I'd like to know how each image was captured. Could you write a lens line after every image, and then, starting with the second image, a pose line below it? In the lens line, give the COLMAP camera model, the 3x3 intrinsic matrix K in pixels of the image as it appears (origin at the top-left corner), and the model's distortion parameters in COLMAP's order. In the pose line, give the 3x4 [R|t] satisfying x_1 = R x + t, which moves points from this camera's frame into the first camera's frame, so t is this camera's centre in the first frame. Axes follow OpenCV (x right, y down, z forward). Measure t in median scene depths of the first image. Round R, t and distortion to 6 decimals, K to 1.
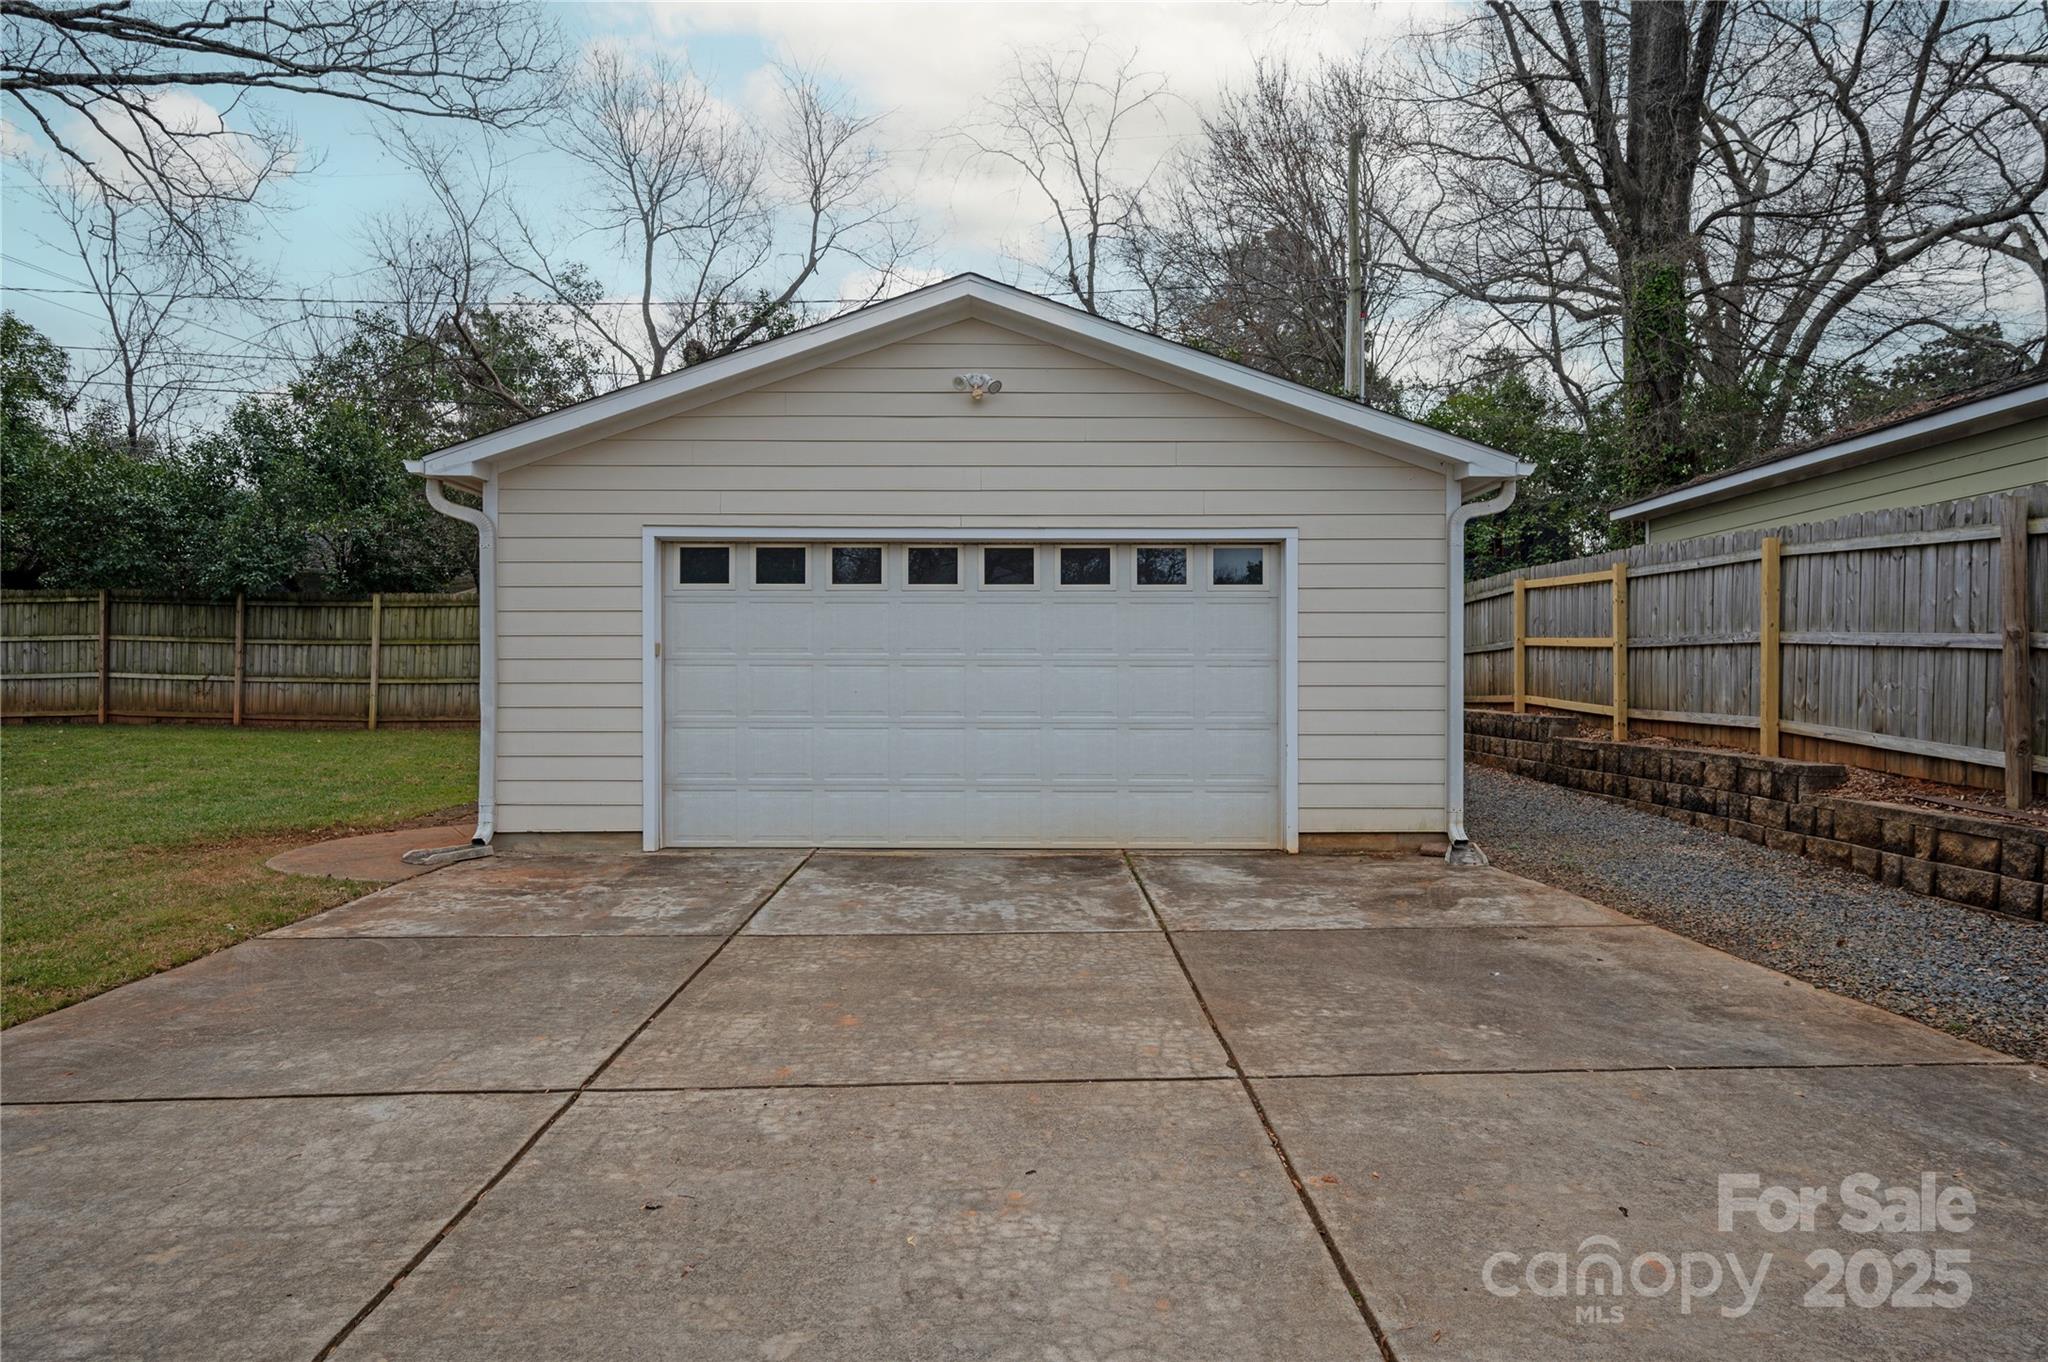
lens RADIAL K [[1226.1, 0, 1034.8], [0, 1226.1, 685.7], [0, 0, 1]] dist [-0.002201, 0.000108]
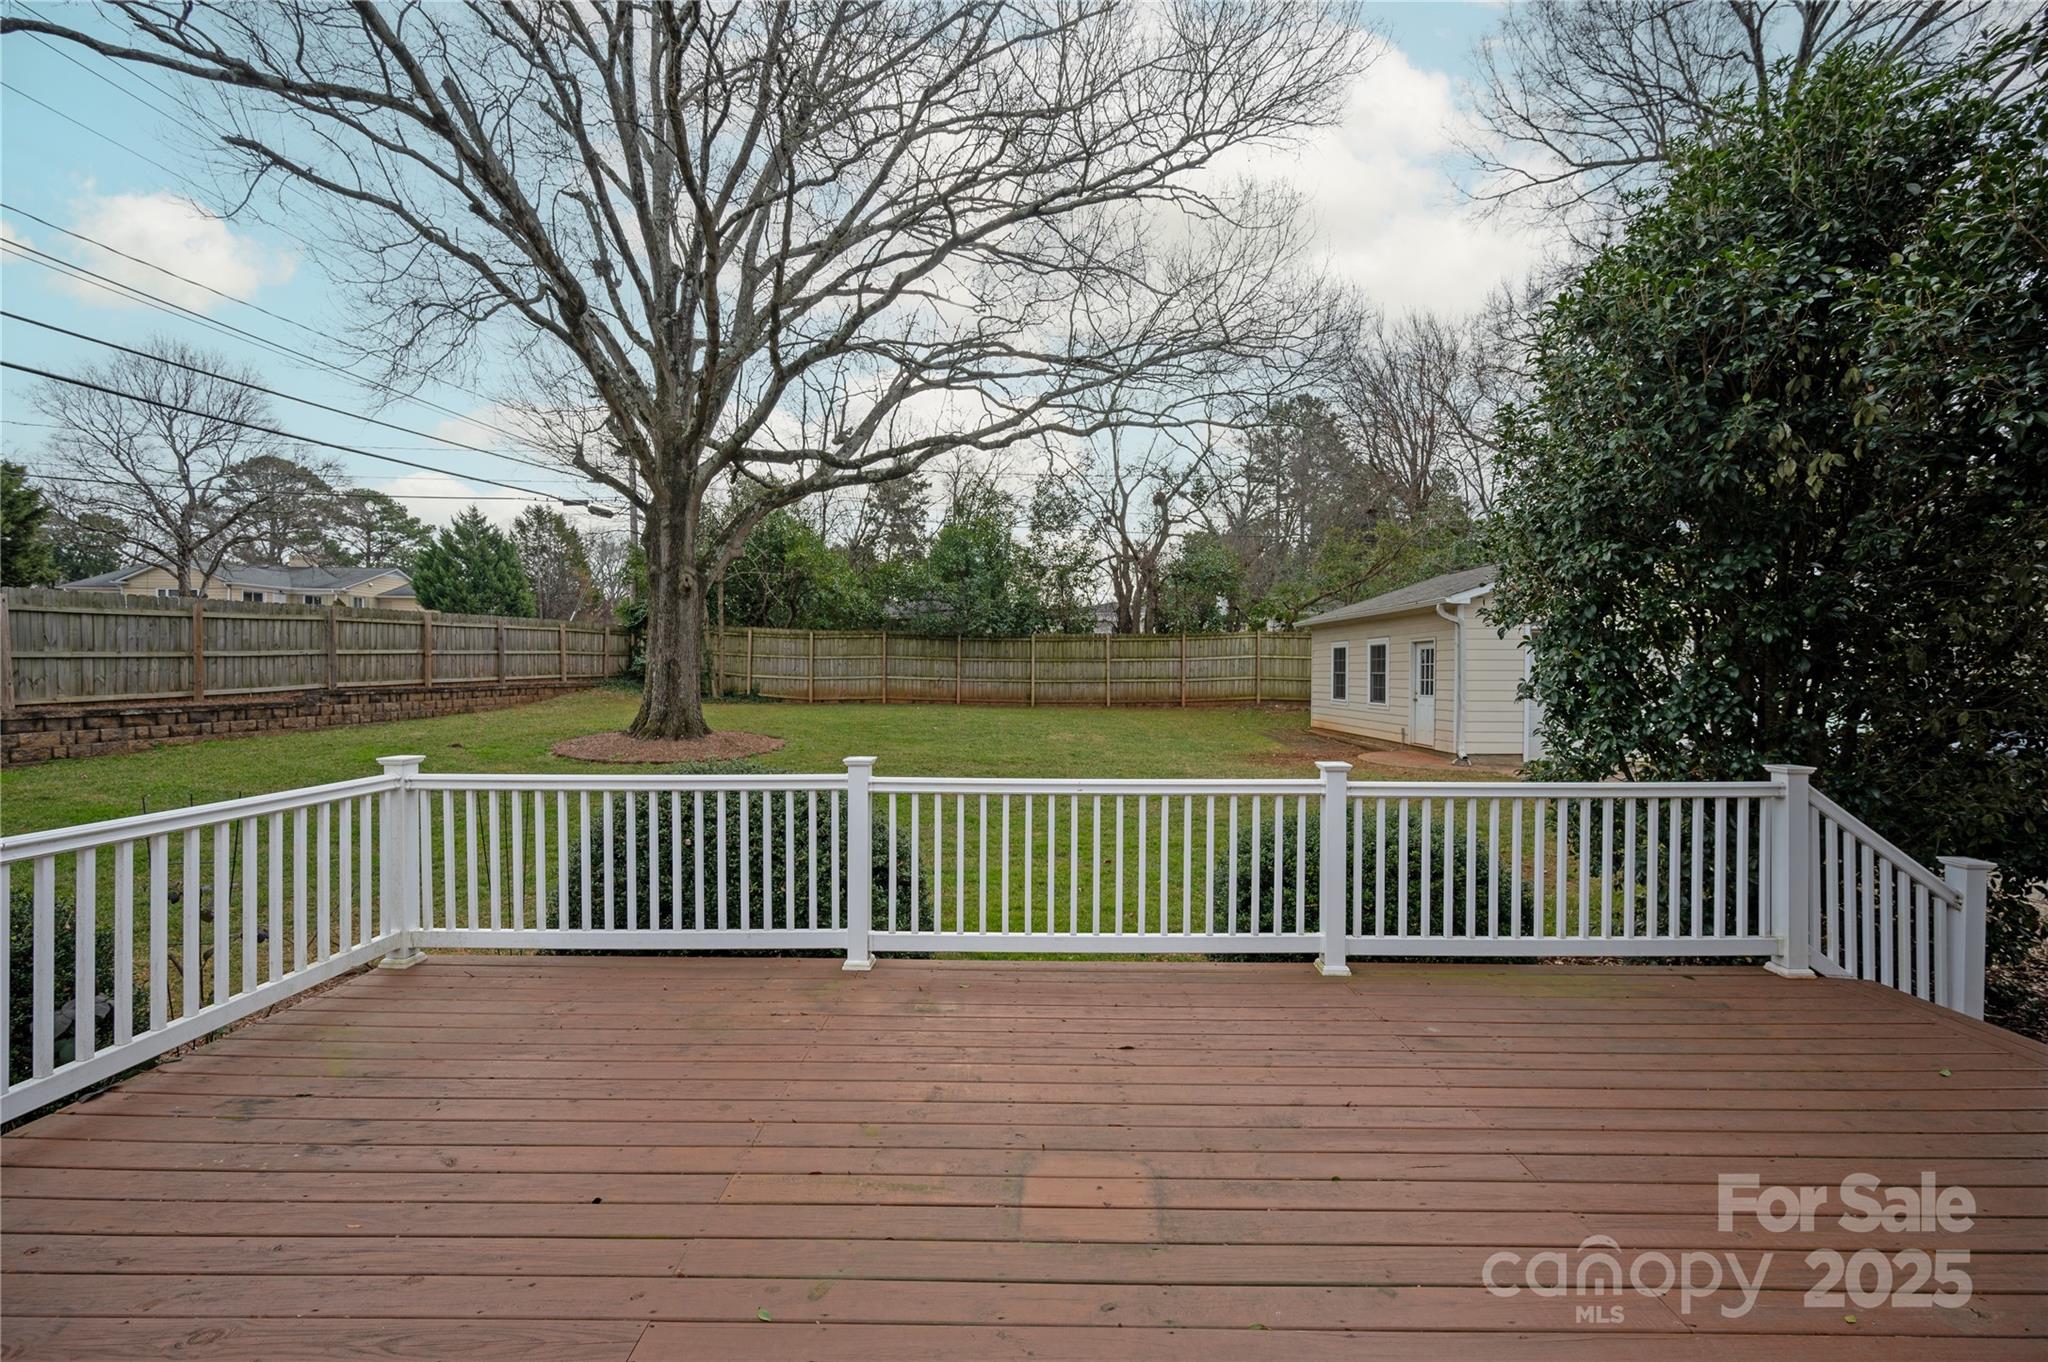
lens RADIAL K [[806.0, 0, 1024.0], [0, 806.0, 681.0], [0, 0, 1]] dist [-0.000184, -0.000134]
pose [[0.999977, 0.004016, -0.005545, -1.402725], [-0.003975, 0.999965, 0.007375, -0.032387], [0.005574, -0.007352, 0.999957, -0.594251]]
